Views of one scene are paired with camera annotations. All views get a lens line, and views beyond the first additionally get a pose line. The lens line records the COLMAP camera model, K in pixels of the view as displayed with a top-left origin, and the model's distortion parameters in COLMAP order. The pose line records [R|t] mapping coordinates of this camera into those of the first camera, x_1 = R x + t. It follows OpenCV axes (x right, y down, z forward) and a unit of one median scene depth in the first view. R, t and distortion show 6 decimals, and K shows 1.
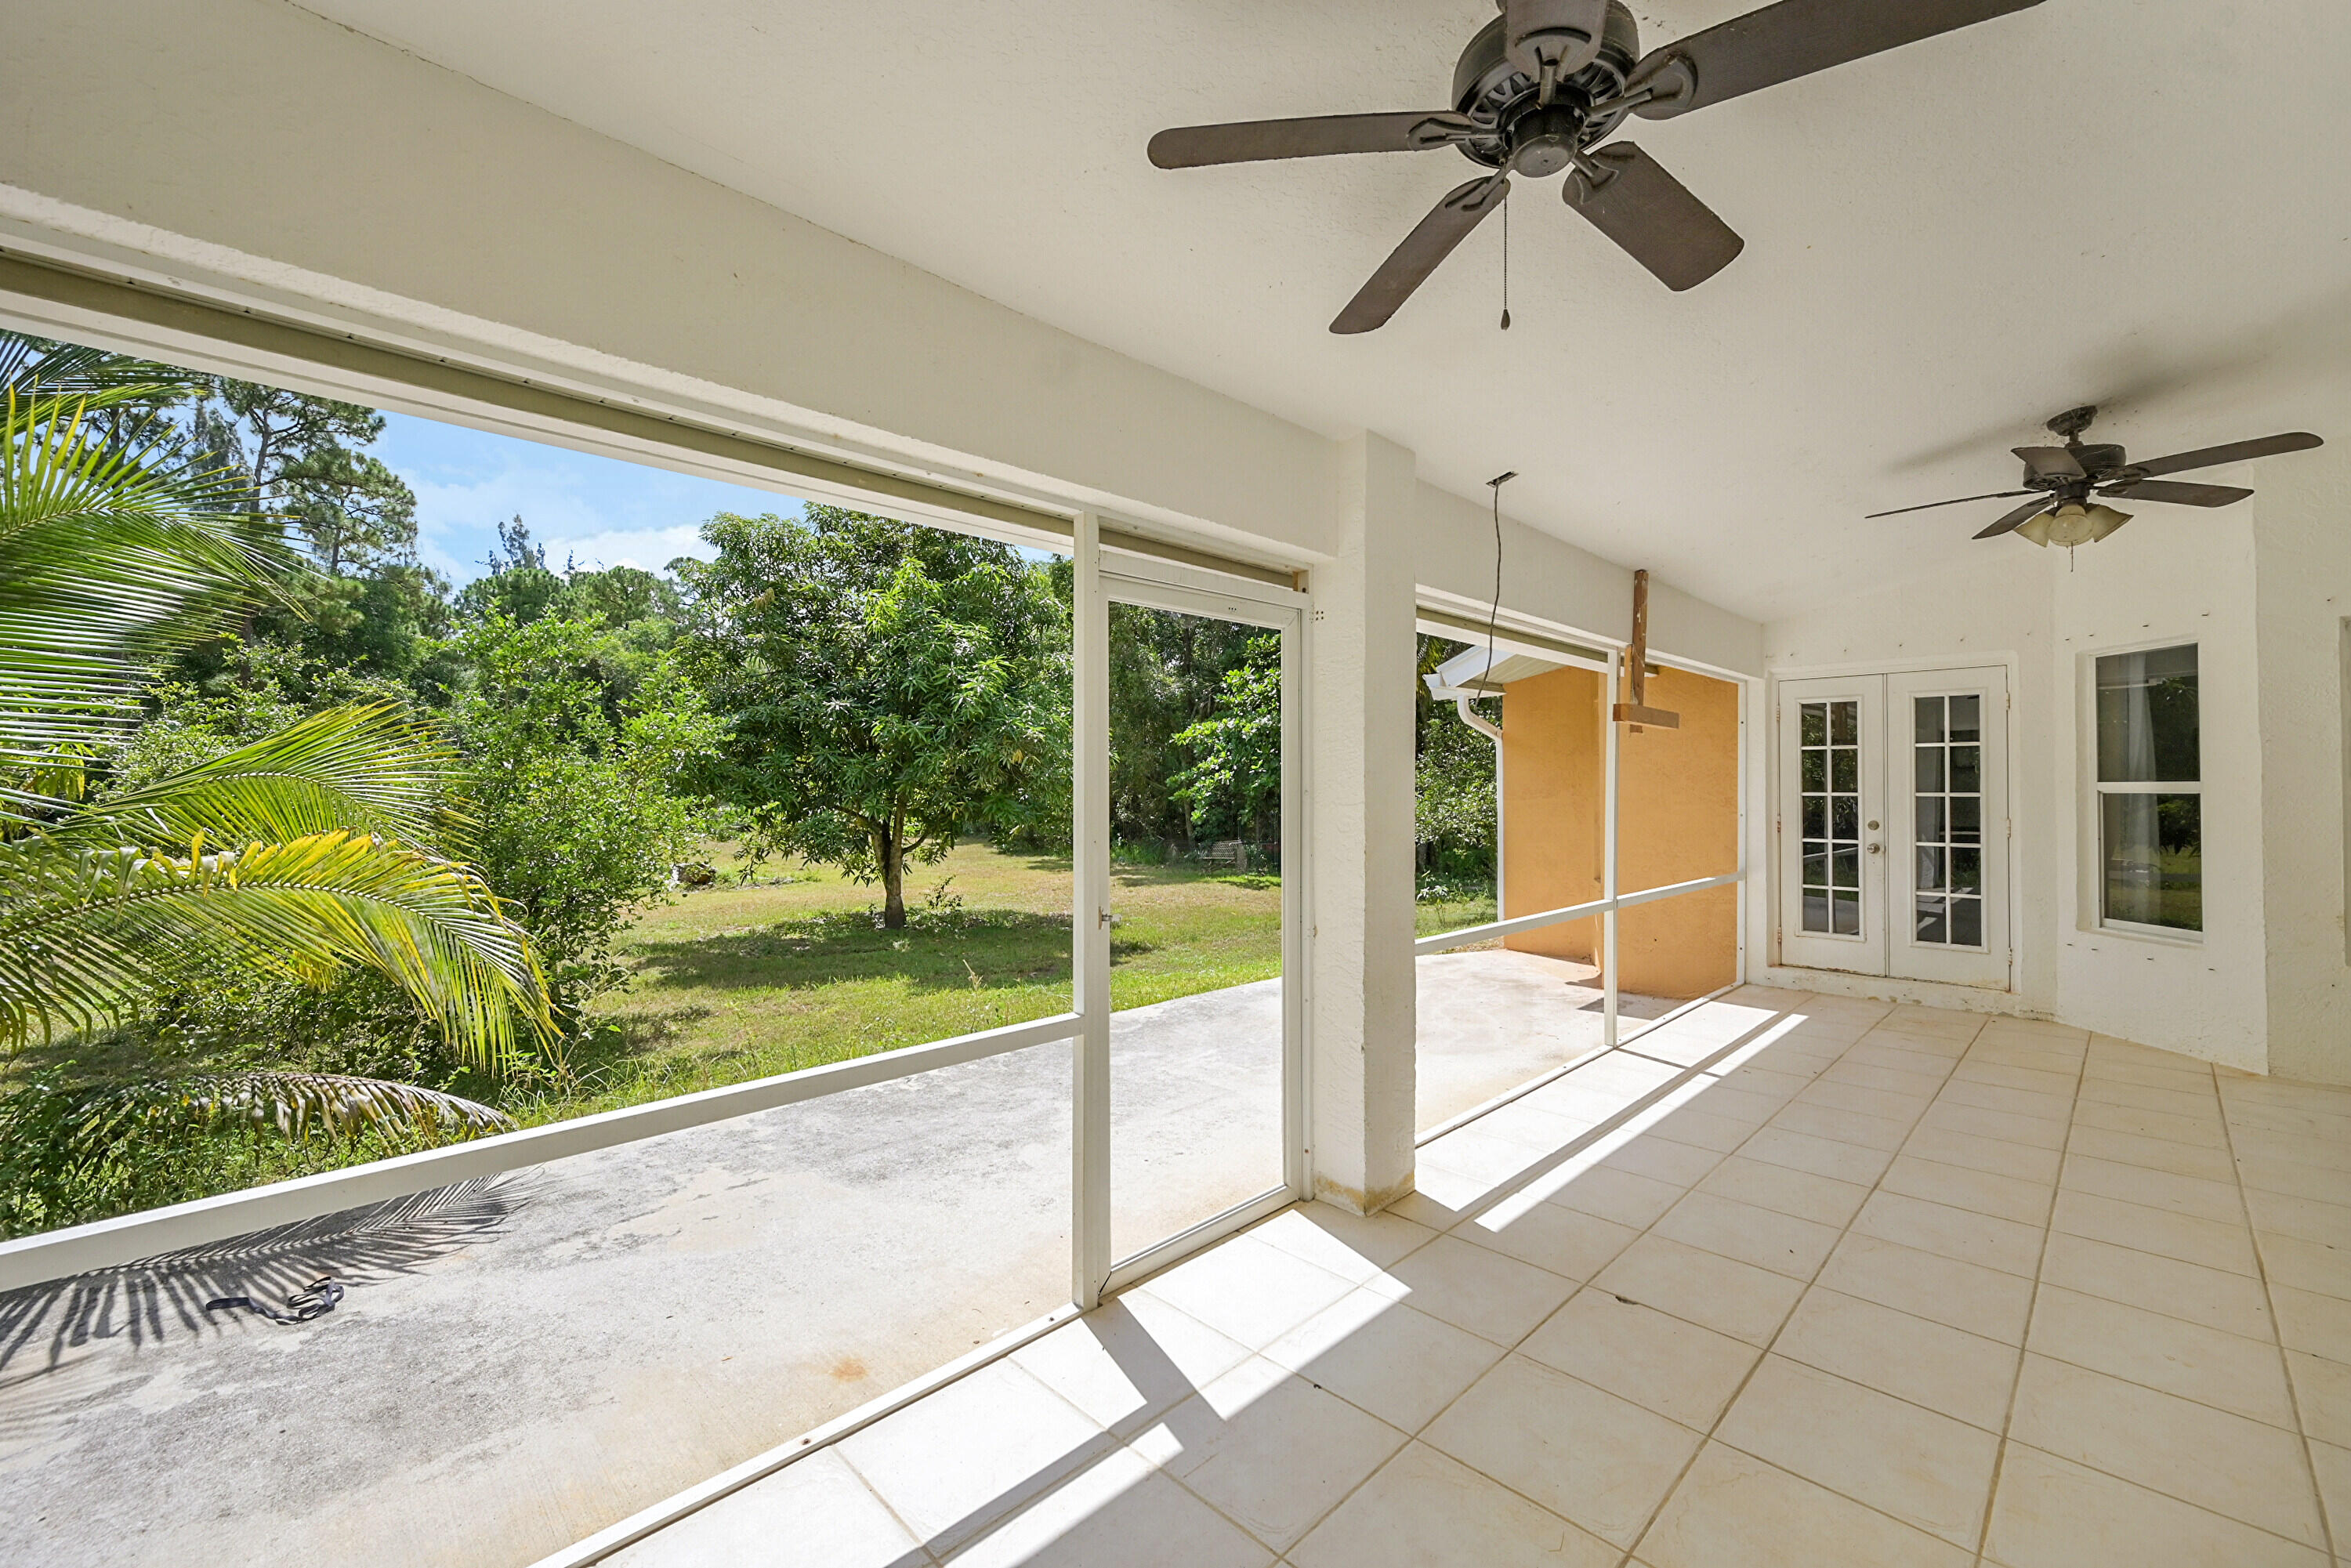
lens RADIAL K [[948.1, 0, 1186.5], [0, 948.1, 778.3], [0, 0, 1]] dist [-0.001462, -0.000062]
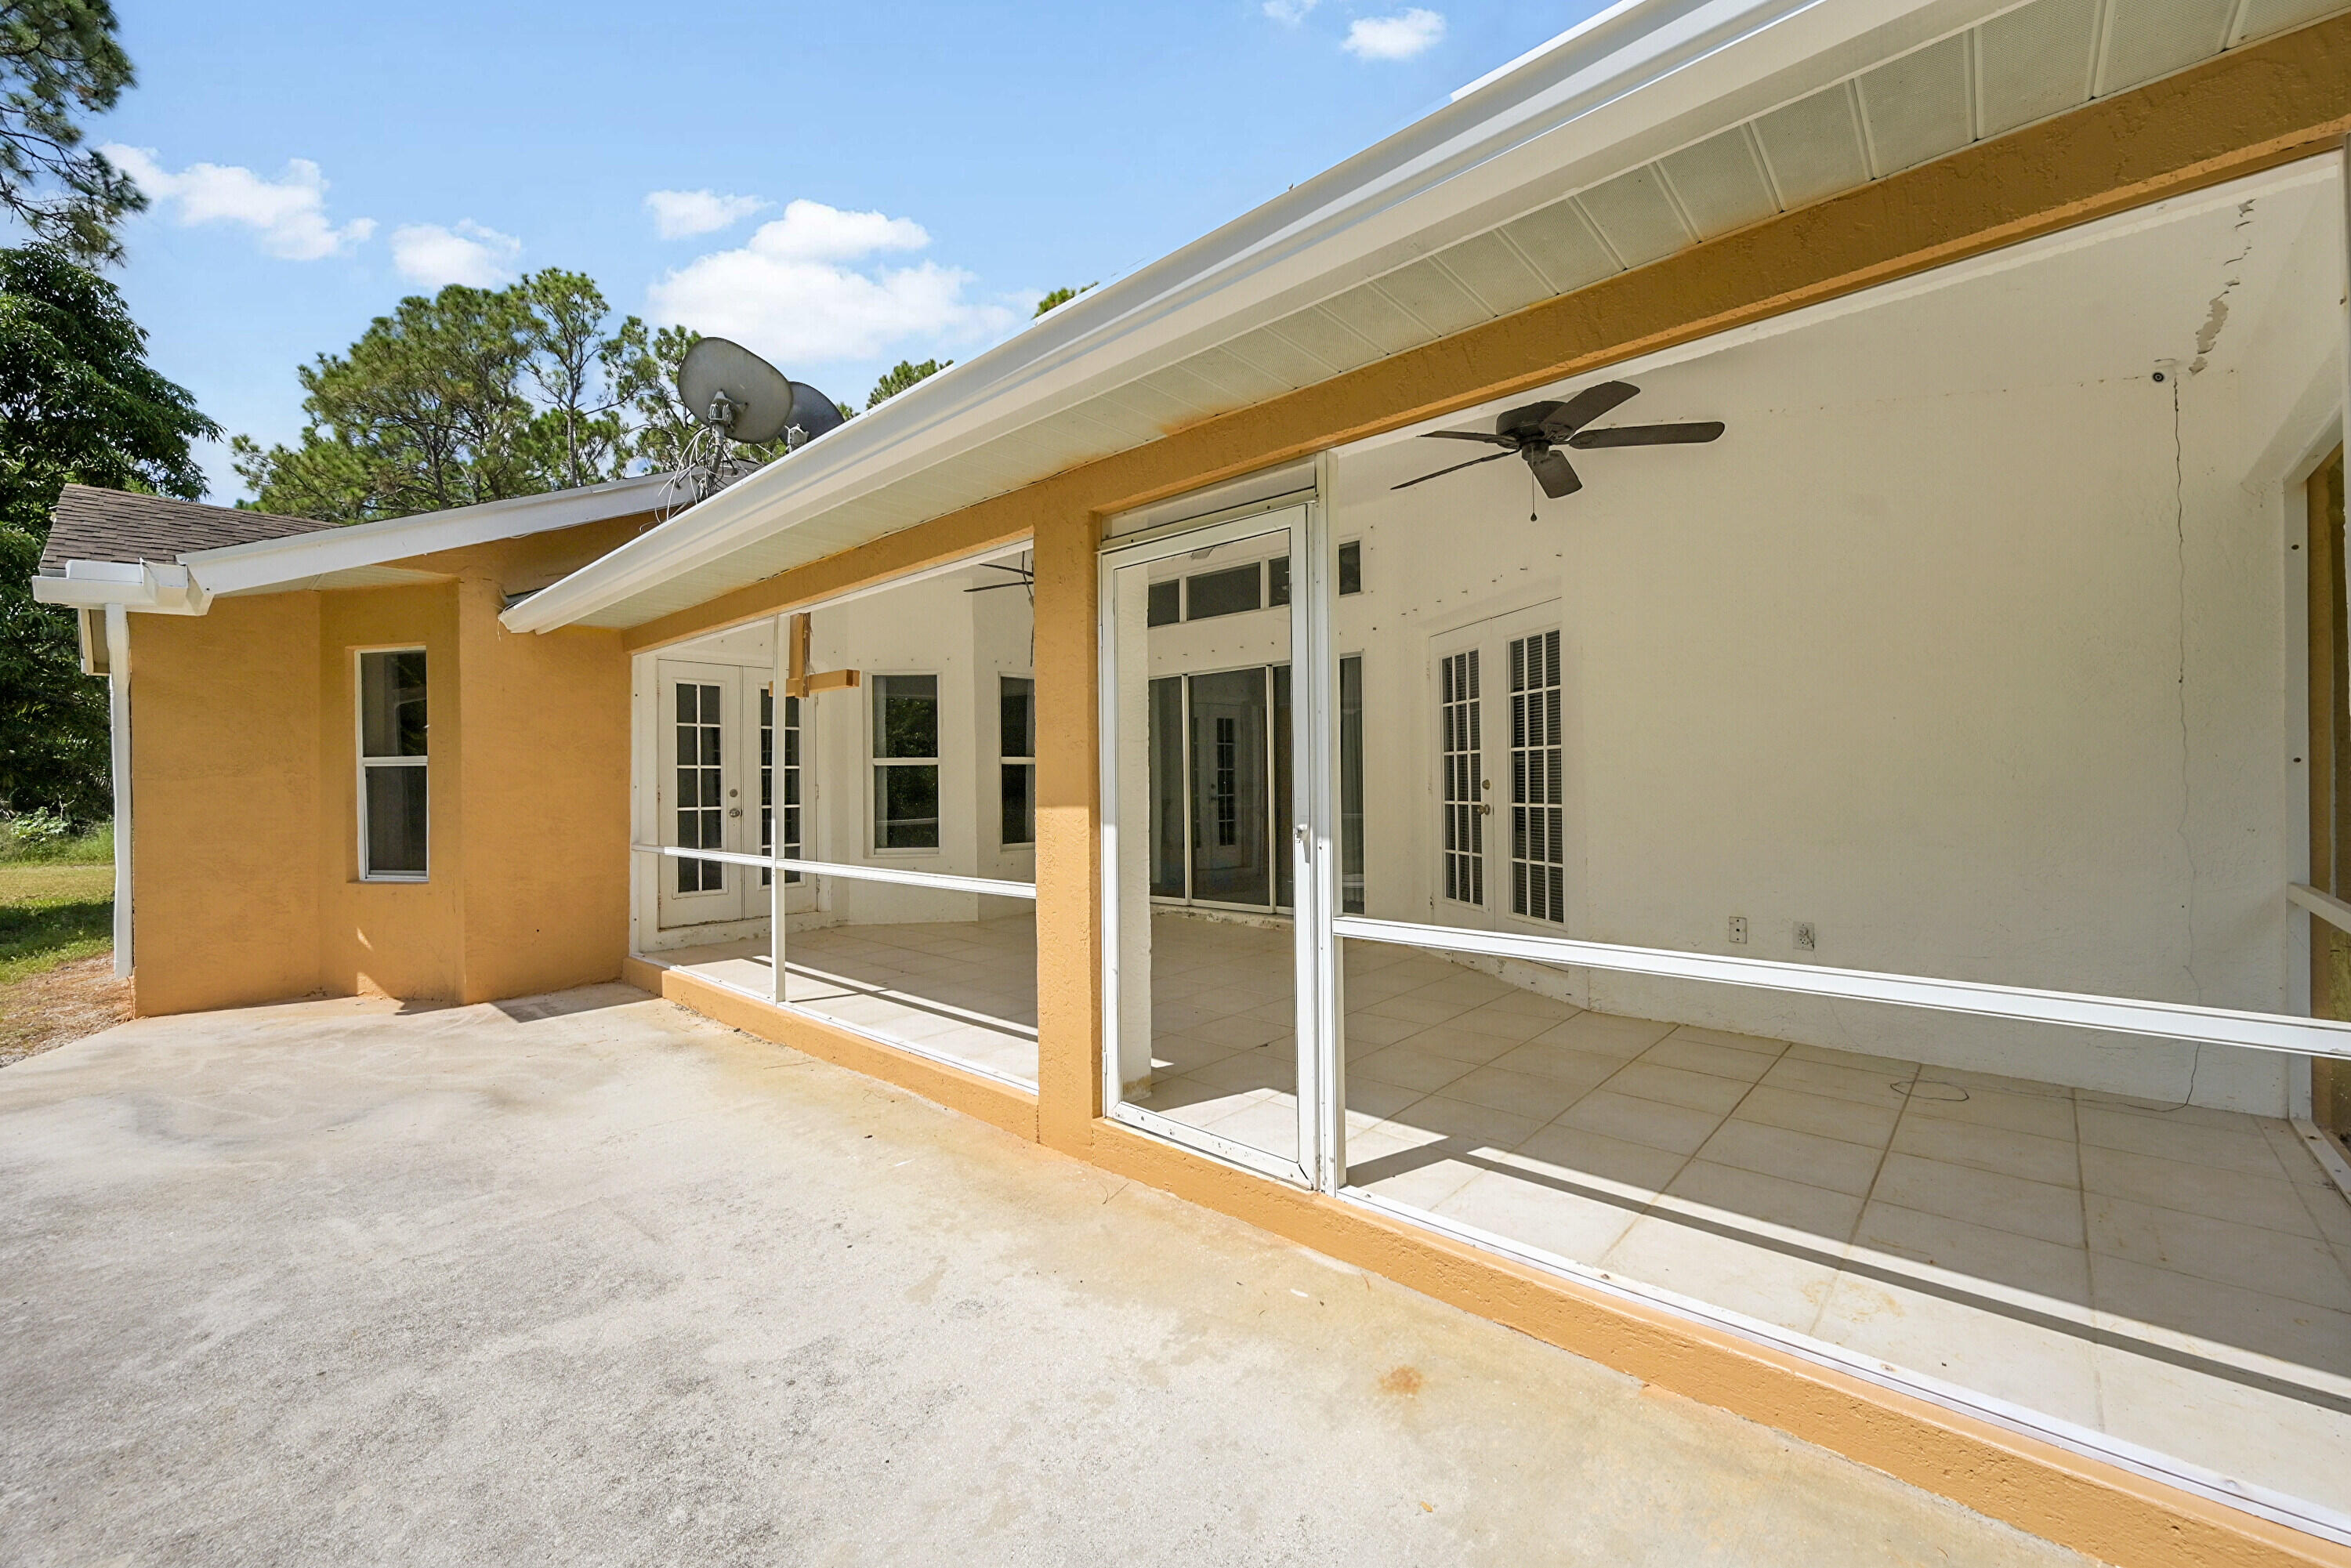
lens RADIAL K [[948.1, 0, 1184.8], [0, 948.1, 784.0], [0, 0, 1]] dist [-0.001462, -0.000062]
pose [[-0.059789, 0.001146, 0.998210, -0.584788], [0.003006, 0.999995, -0.000968, 0.049631], [-0.998207, 0.002943, -0.059792, 0.616044]]
